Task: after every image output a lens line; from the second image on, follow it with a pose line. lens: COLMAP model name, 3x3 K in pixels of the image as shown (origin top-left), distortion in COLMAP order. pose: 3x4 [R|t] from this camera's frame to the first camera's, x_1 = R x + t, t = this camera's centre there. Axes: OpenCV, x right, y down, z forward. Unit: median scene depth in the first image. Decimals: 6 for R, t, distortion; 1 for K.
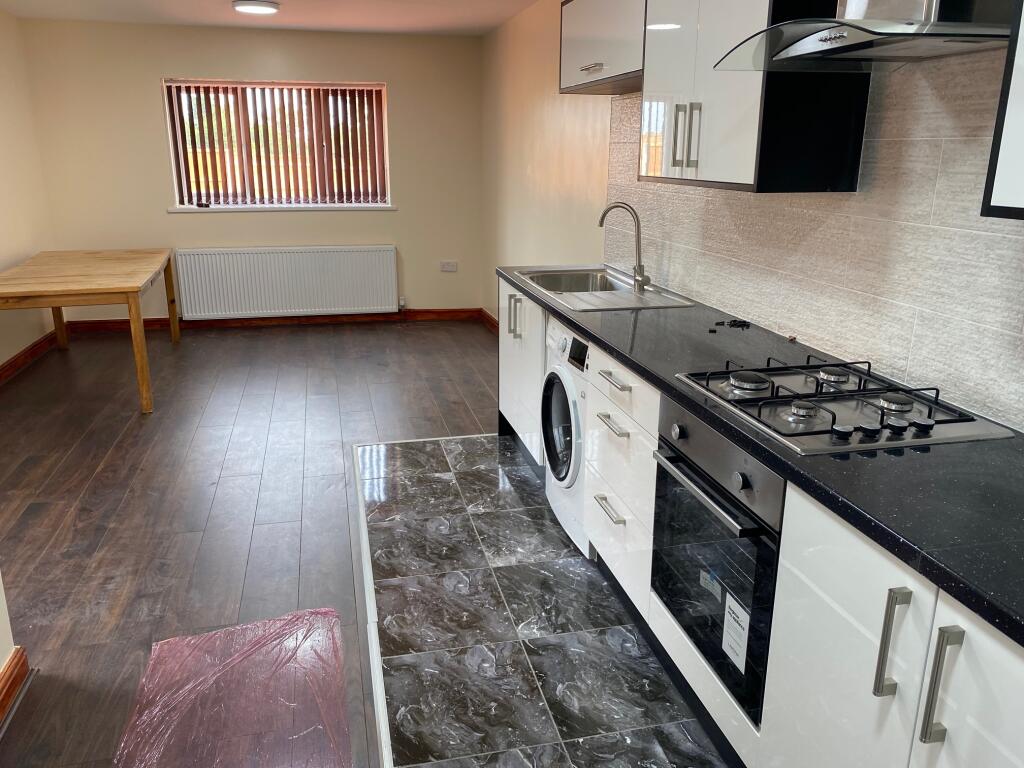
lens RADIAL K [[801.1, 0, 510.6], [0, 801.1, 382.6], [0, 0, 1]] dist [0.037742, -0.008560]
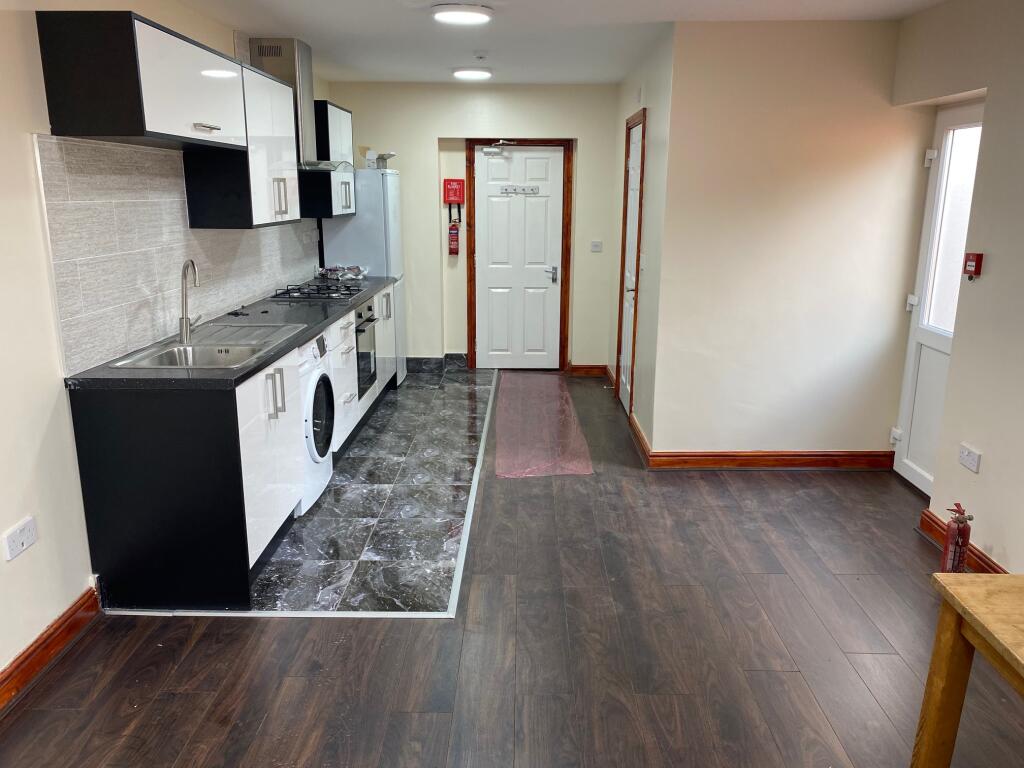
lens RADIAL K [[801.1, 0, 511.6], [0, 801.1, 384.8], [0, 0, 1]] dist [0.037742, -0.008560]
pose [[-0.970412, -0.061897, 0.233387, -0.567909], [0.063151, 0.867876, 0.492751, -0.643470], [-0.233051, 0.492910, -0.838288, 2.090325]]
